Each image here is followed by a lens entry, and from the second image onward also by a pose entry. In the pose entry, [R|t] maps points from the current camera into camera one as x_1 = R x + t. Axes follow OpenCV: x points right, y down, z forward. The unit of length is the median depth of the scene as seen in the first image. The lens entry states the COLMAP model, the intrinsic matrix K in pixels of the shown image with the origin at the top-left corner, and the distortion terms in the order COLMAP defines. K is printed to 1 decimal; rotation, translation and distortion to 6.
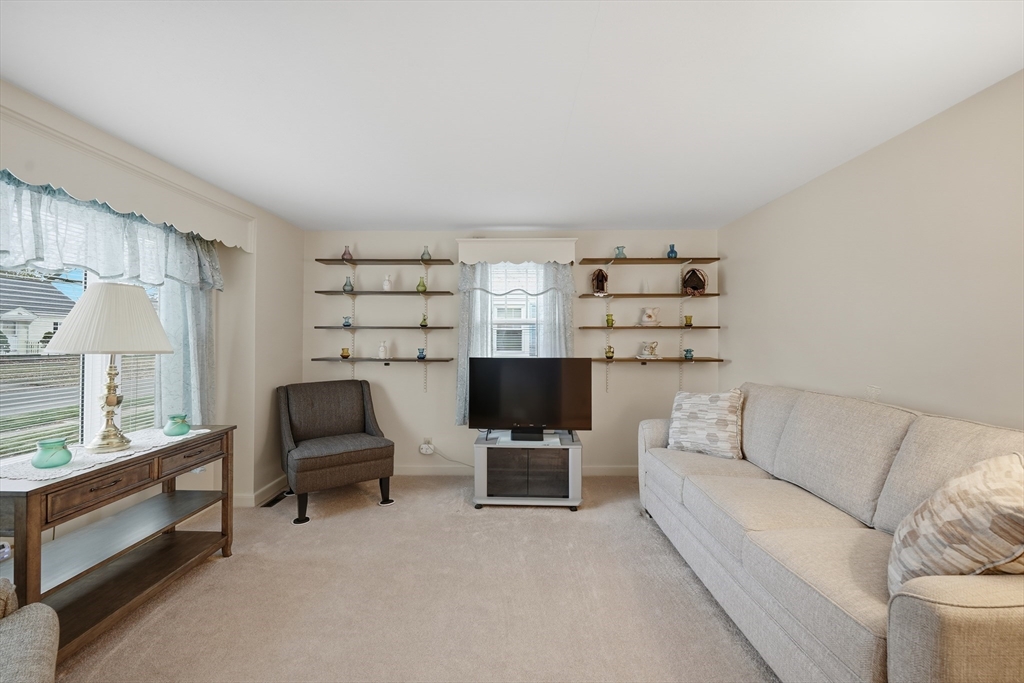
lens RADIAL K [[429.4, 0, 515.0], [0, 429.4, 329.2], [0, 0, 1]] dist [-0.003630, -0.000446]
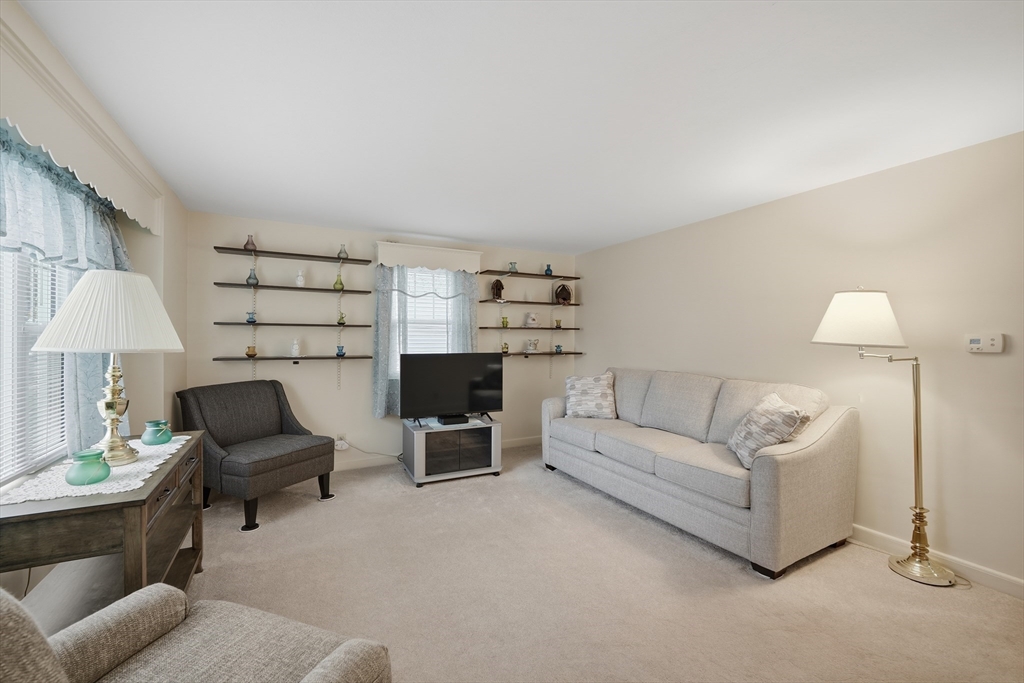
lens RADIAL K [[424.2, 0, 512.2], [0, 424.2, 337.8], [0, 0, 1]] dist [-0.009328, -0.001036]
pose [[0.874279, 0.002541, 0.485417, -0.356131], [-0.014306, 0.999687, 0.020533, -0.000812], [-0.485213, -0.024896, 0.874042, -0.070388]]
